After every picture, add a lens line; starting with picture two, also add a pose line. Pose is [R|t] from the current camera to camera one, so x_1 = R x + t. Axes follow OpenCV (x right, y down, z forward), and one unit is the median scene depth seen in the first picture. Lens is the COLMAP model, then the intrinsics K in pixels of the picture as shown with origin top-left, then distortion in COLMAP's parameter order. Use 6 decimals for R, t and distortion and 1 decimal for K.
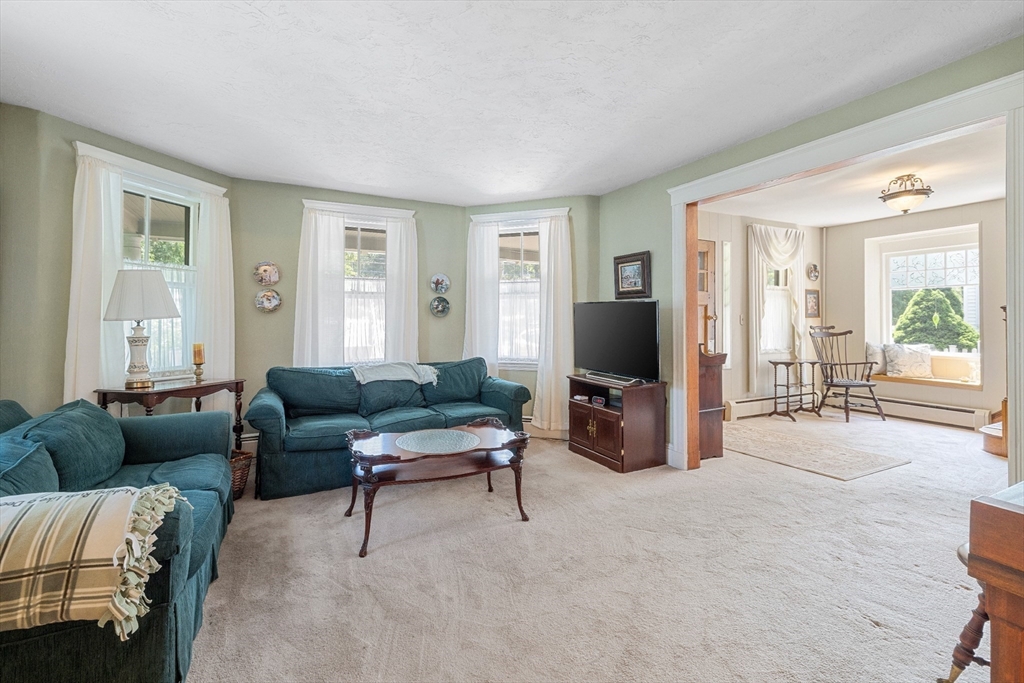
lens RADIAL K [[441.1, 0, 504.5], [0, 441.1, 316.8], [0, 0, 1]] dist [-0.001239, 0.000631]
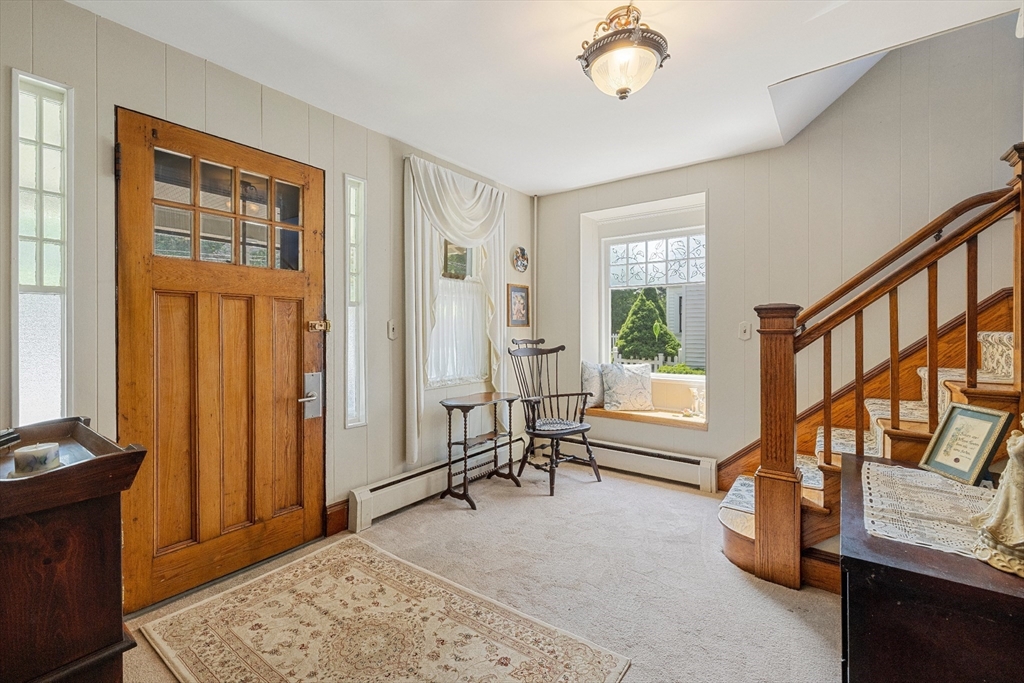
lens RADIAL K [[441.1, 0, 501.2], [0, 441.1, 327.5], [0, 0, 1]] dist [-0.001239, 0.000631]
pose [[0.895810, 0.002152, 0.444433, 0.409636], [-0.004658, 0.999979, 0.004545, 0.000330], [-0.444414, -0.006142, 0.895801, 0.446179]]
